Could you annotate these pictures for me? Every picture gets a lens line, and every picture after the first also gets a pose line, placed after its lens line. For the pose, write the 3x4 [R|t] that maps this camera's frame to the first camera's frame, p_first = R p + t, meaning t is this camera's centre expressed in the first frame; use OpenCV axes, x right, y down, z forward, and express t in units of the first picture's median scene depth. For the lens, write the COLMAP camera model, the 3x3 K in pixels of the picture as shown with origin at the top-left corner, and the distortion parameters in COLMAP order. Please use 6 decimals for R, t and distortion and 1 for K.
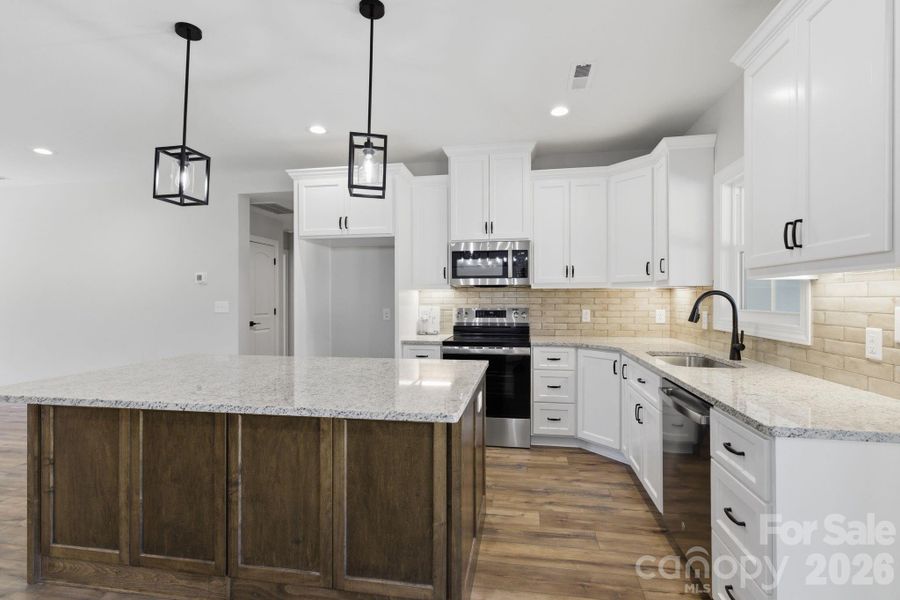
lens RADIAL K [[381.0, 0, 450.0], [0, 381.0, 300.0], [0, 0, 1]] dist [-0.002605, -0.000370]
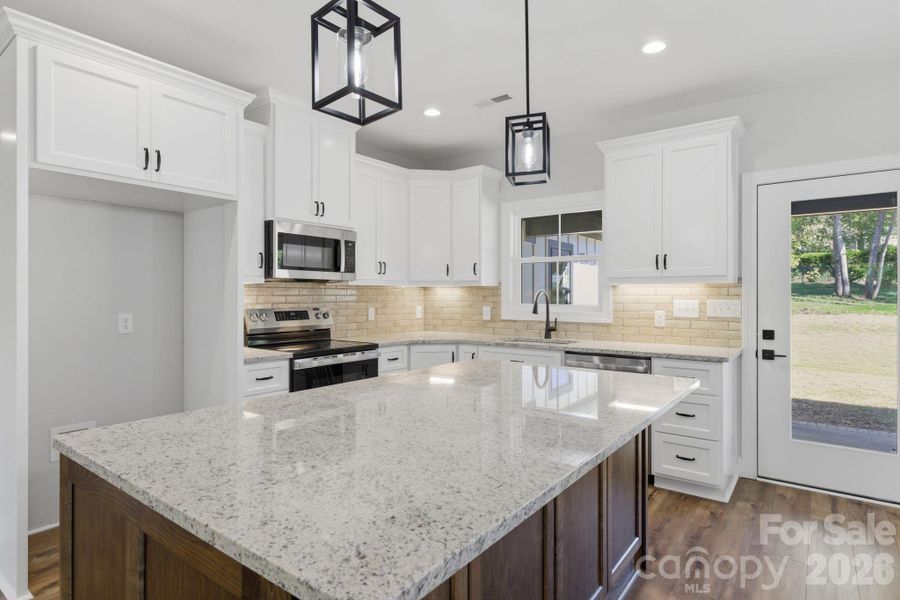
lens RADIAL K [[430.0, 0, 450.0], [0, 430.0, 300.0], [0, 0, 1]] dist [-0.004158, -0.000744]
pose [[0.539211, -0.007911, 0.842133, -0.528099], [0.003389, 0.999968, 0.007223, -0.001558], [-0.842164, -0.001041, 0.539221, 0.273157]]
